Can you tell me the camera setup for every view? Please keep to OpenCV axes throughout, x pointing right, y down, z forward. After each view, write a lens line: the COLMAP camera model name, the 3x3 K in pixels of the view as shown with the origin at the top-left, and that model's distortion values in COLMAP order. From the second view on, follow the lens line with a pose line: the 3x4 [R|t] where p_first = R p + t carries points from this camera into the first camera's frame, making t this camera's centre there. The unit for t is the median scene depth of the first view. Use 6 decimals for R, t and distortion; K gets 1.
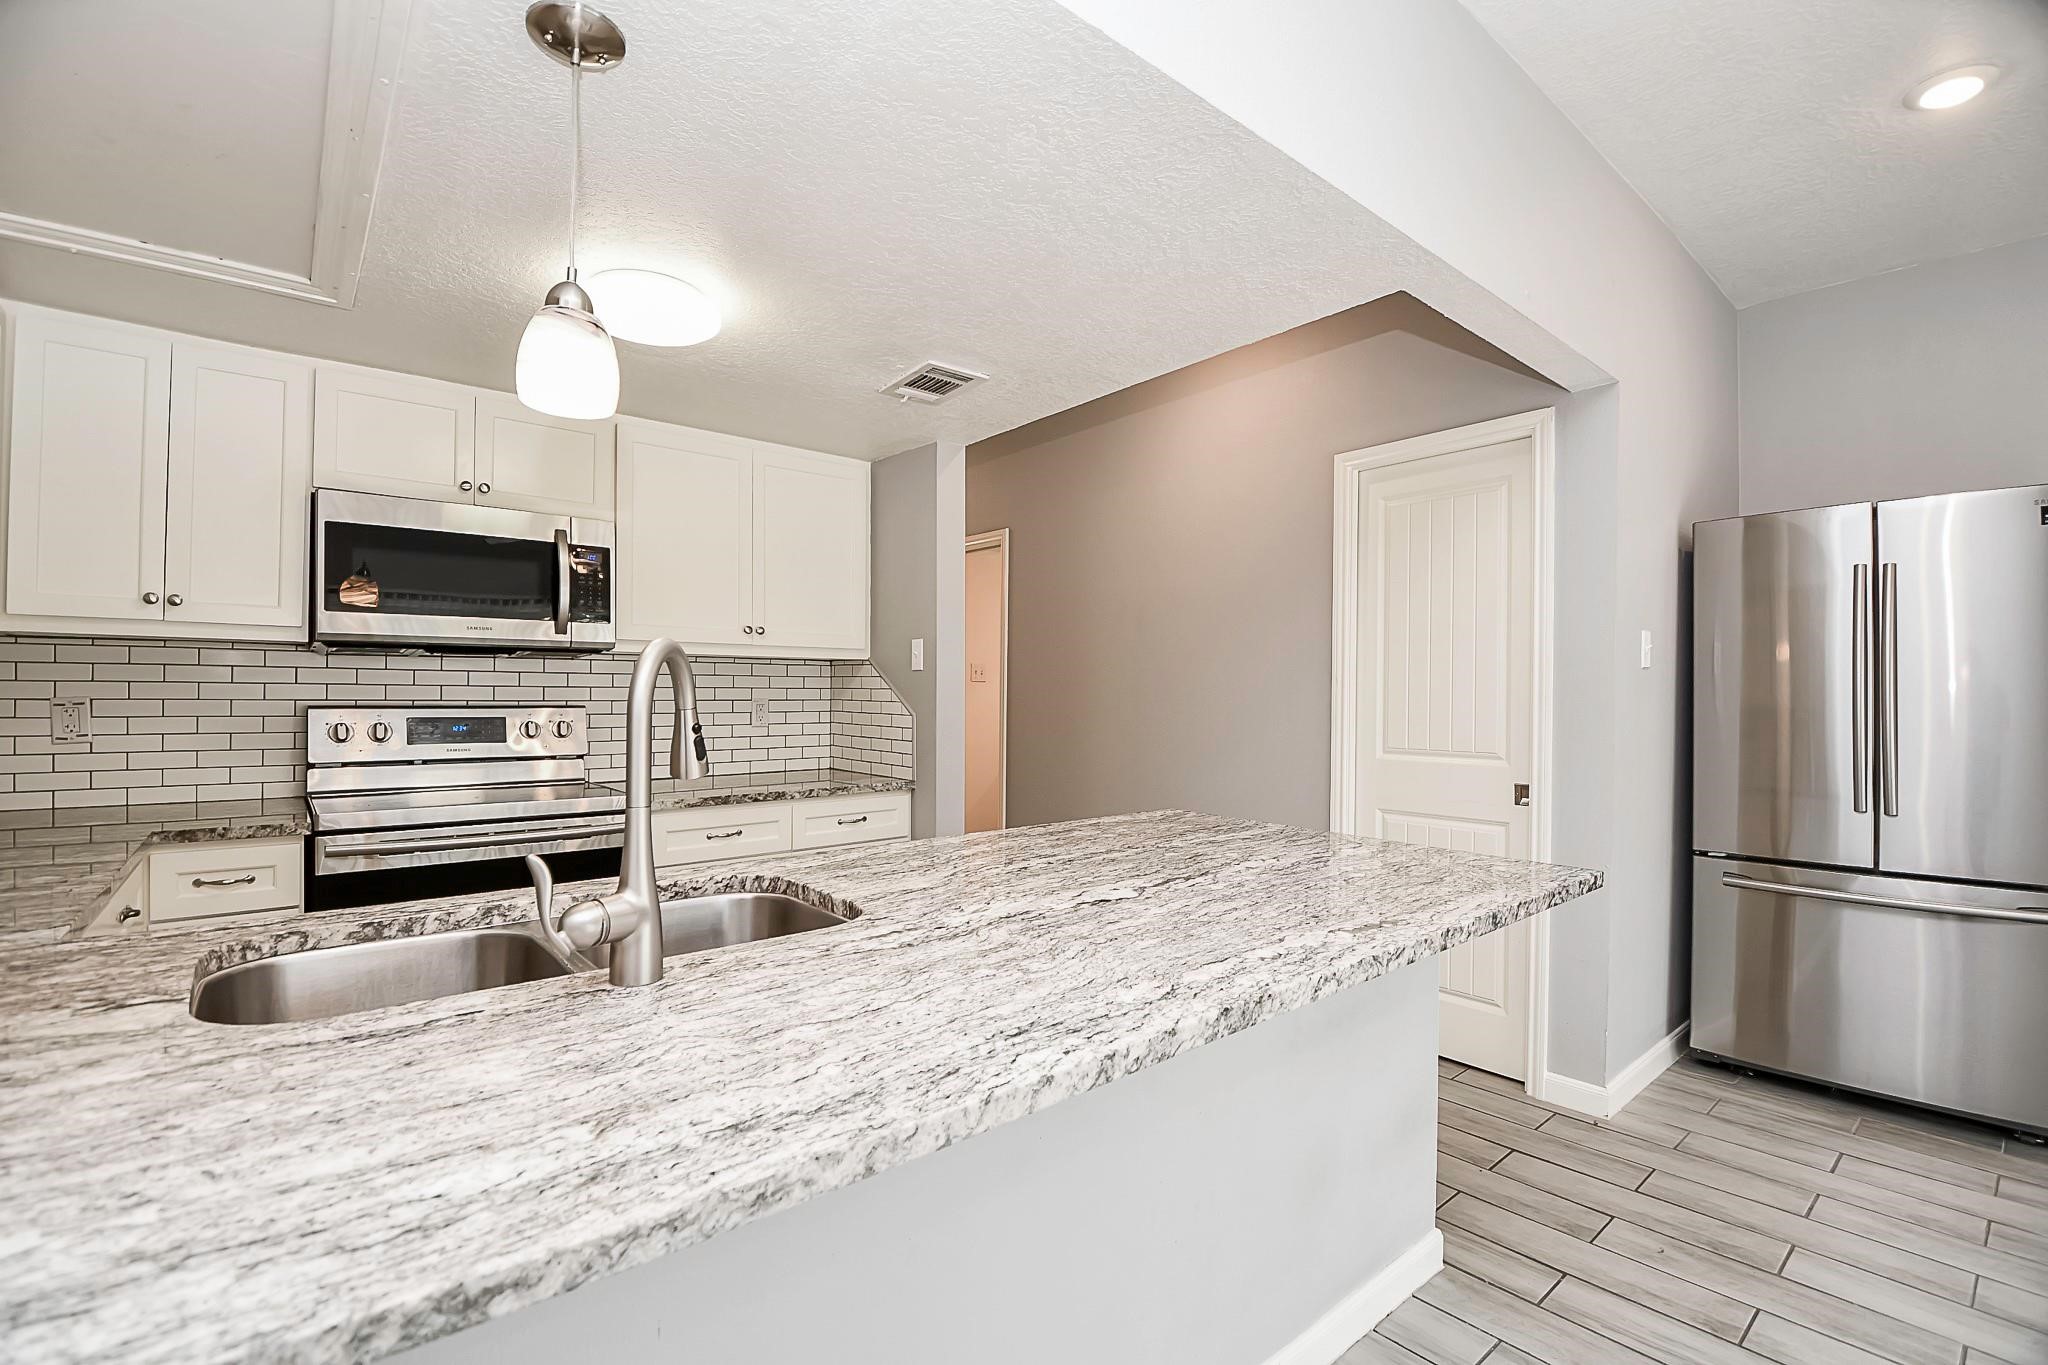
lens RADIAL K [[909.1, 0, 1025.5], [0, 909.1, 690.0], [0, 0, 1]] dist [0.002897, -0.016217]
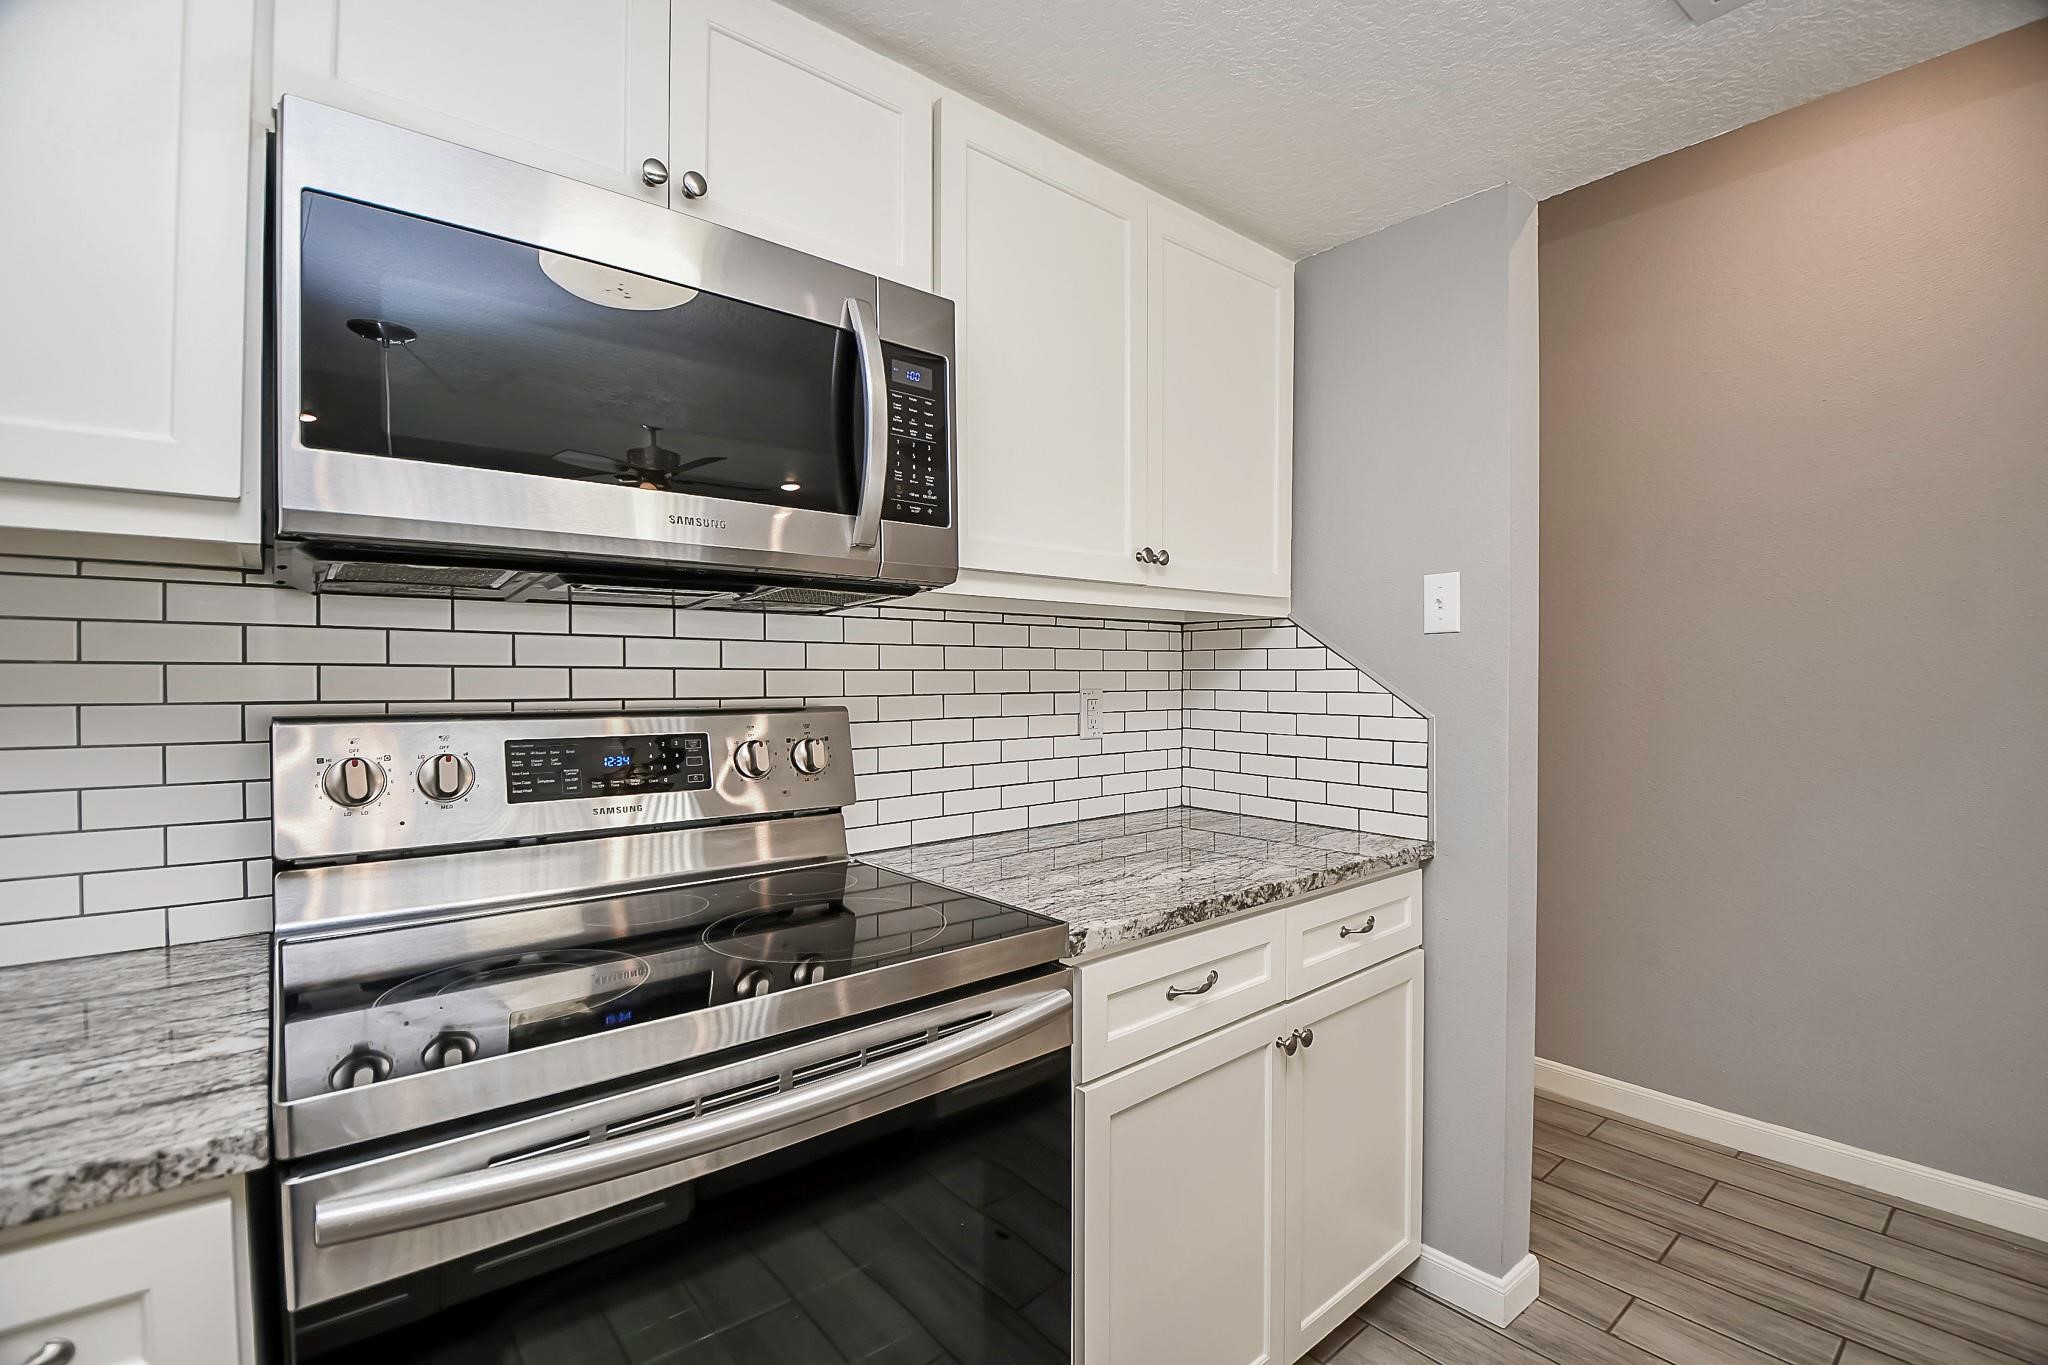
lens RADIAL K [[909.1, 0, 1023.7], [0, 909.1, 686.1], [0, 0, 1]] dist [0.002897, -0.016217]
pose [[0.999929, -0.009805, -0.006703, -0.424089], [0.009863, 0.999913, 0.008727, 0.002926], [0.006617, -0.008792, 0.999939, 0.558775]]
